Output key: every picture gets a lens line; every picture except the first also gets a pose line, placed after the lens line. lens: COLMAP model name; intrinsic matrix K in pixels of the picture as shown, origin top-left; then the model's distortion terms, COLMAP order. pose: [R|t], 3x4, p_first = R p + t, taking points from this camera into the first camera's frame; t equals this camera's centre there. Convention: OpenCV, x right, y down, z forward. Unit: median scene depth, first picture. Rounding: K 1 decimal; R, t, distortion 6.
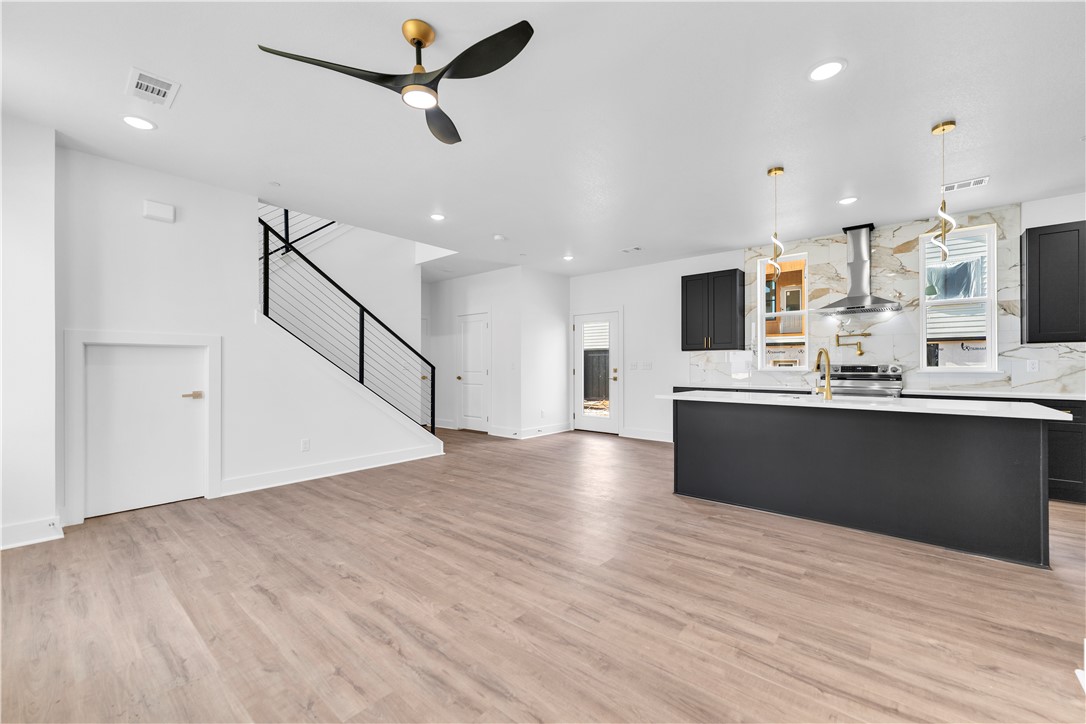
lens RADIAL K [[436.0, 0, 550.1], [0, 436.0, 363.1], [0, 0, 1]] dist [0.001430, -0.000607]
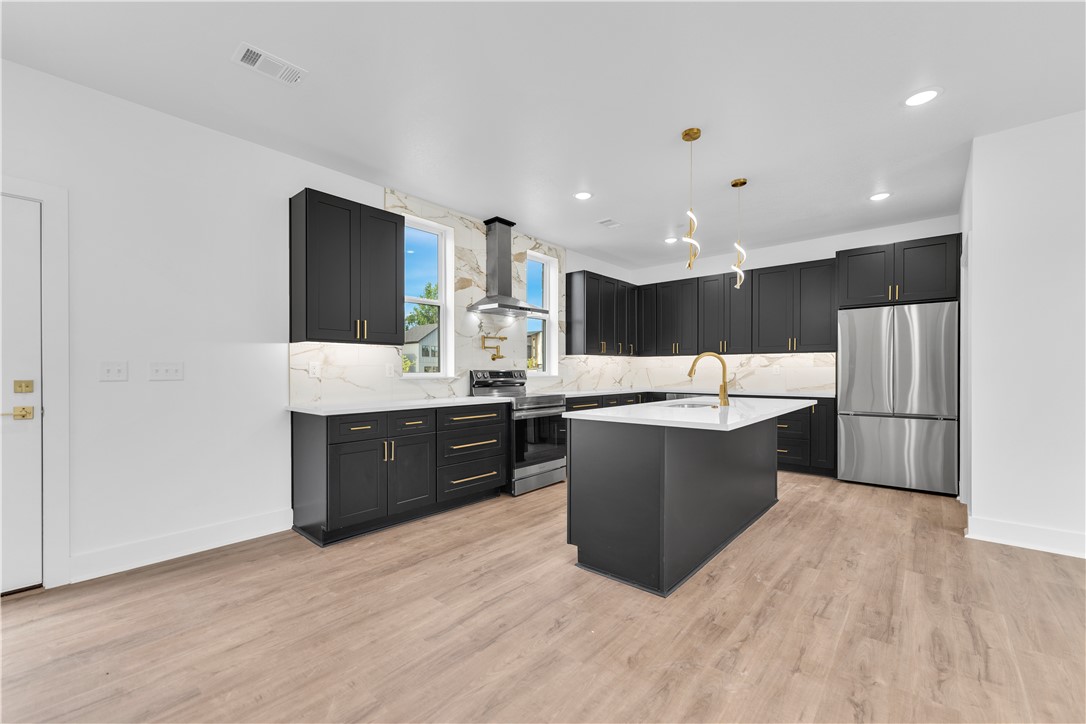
lens RADIAL K [[436.0, 0, 540.9], [0, 436.0, 376.8], [0, 0, 1]] dist [0.001430, -0.000607]
pose [[0.025151, -0.015774, 0.999559, -0.397799], [-0.008141, 0.999839, 0.015983, 0.004729], [-0.999651, -0.008540, 0.025018, 1.588223]]
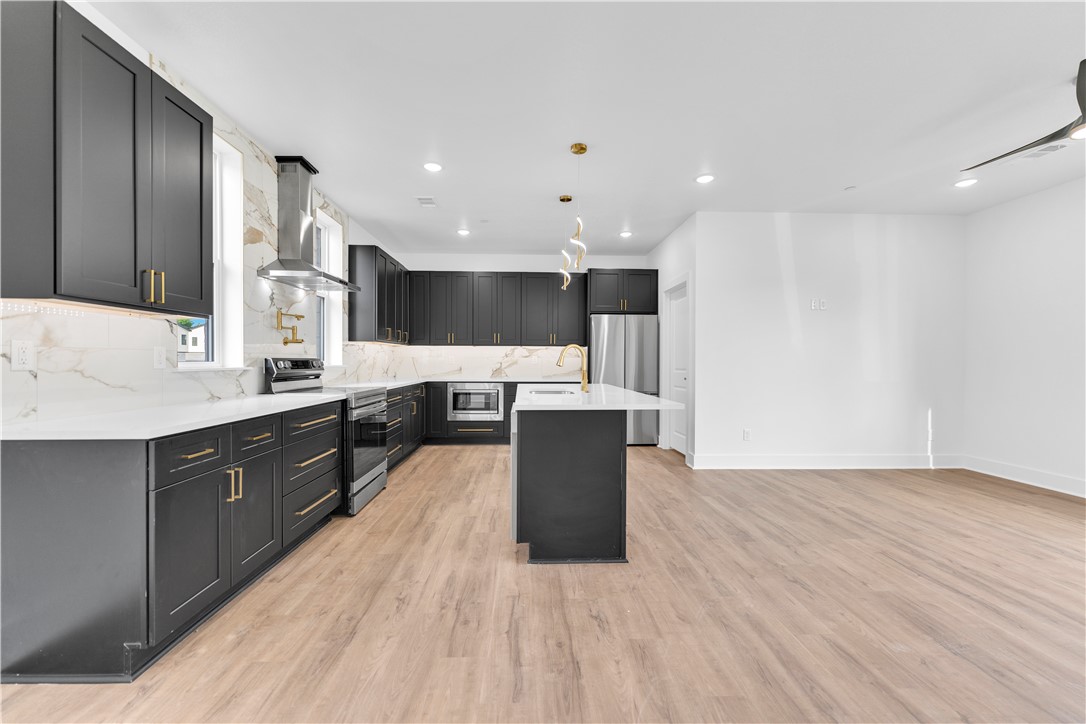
lens RADIAL K [[436.0, 0, 533.7], [0, 436.0, 366.1], [0, 0, 1]] dist [0.001430, -0.000607]
pose [[-0.657174, -0.012375, 0.753637, -0.145827], [-0.011128, 0.999916, 0.006716, 0.013867], [-0.753657, -0.003973, -0.657256, 2.104148]]
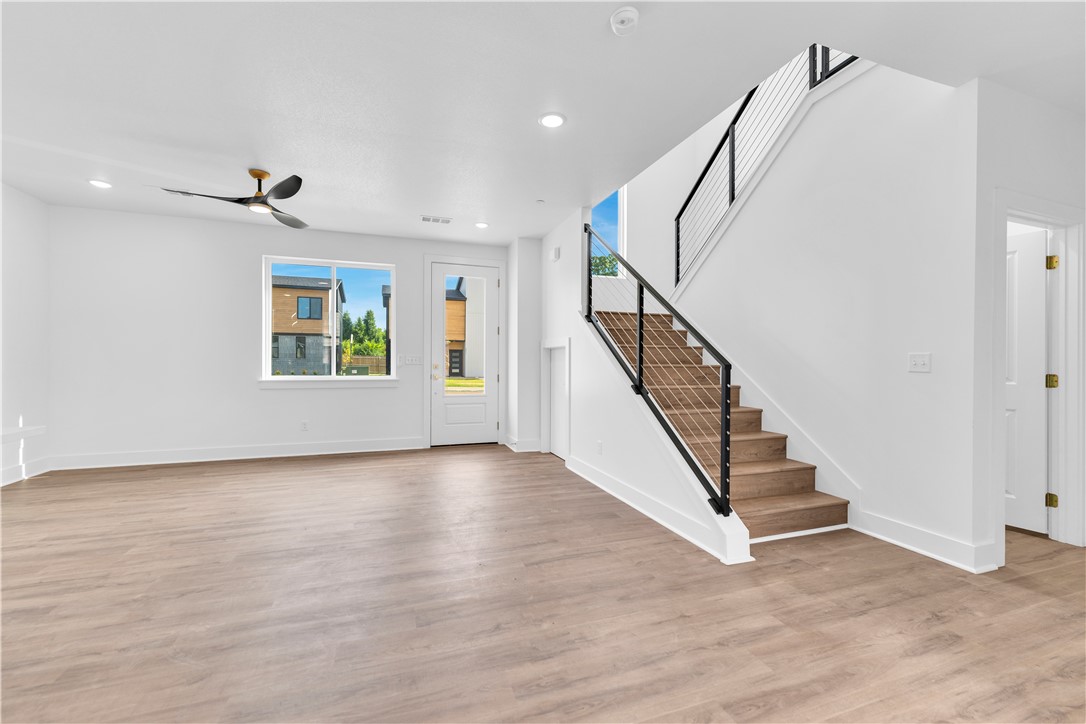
lens RADIAL K [[436.0, 0, 549.1], [0, 436.0, 363.0], [0, 0, 1]] dist [0.001430, -0.000607]
pose [[-0.511156, -0.000401, -0.859488, 0.463399], [0.001604, 0.999998, -0.001421, 0.012025], [0.859486, -0.002105, -0.511154, 2.143271]]
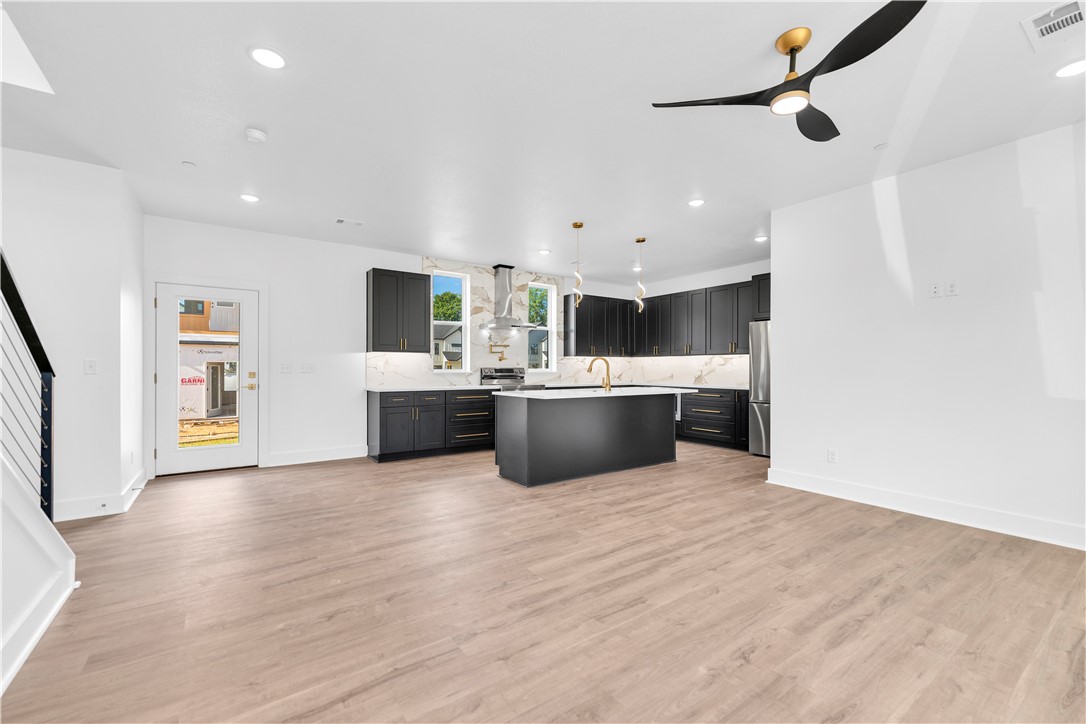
lens RADIAL K [[441.0, 0, 538.5], [0, 441.0, 372.7], [0, 0, 1]] dist [0.002393, 0.001165]
pose [[0.267233, -0.011064, 0.963568, -1.051266], [-0.009214, 0.999859, 0.014036, -0.001712], [-0.963588, -0.012629, 0.267094, 0.941626]]
